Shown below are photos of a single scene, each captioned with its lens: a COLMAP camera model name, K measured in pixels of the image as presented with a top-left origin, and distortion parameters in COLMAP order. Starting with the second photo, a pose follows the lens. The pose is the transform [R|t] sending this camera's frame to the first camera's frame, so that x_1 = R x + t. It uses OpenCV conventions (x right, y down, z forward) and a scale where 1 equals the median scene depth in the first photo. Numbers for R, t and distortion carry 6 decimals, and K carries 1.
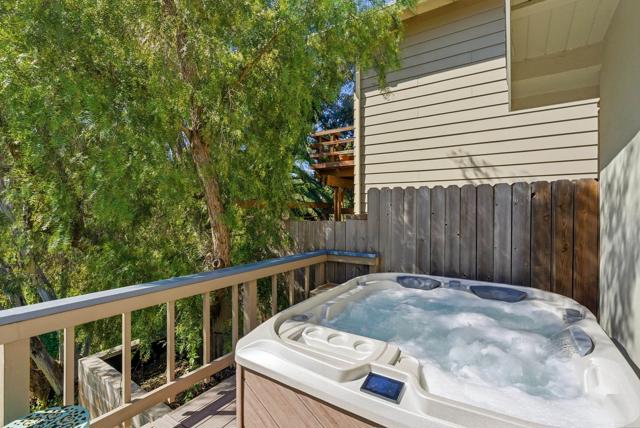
lens RADIAL K [[291.4, 0, 319.5], [0, 291.4, 209.9], [0, 0, 1]] dist [-0.001440, 0.000207]
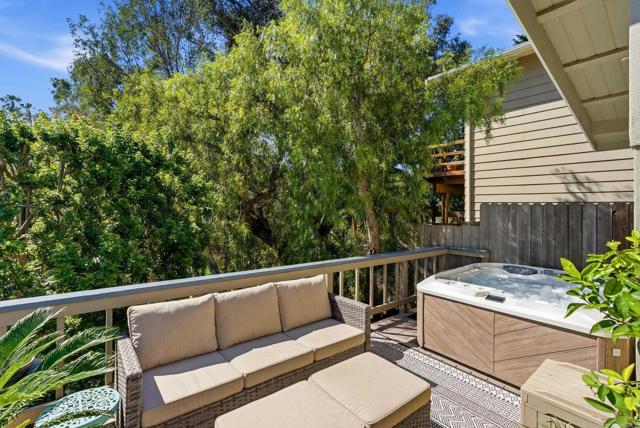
lens RADIAL K [[293.1, 0, 322.6], [0, 293.1, 203.1], [0, 0, 1]] dist [-0.000762, 0.000189]
pose [[0.956028, 0.003523, -0.293253, -0.146305], [-0.008273, 0.999854, -0.014956, -0.046720], [0.293157, 0.016724, 0.955918, -0.579159]]
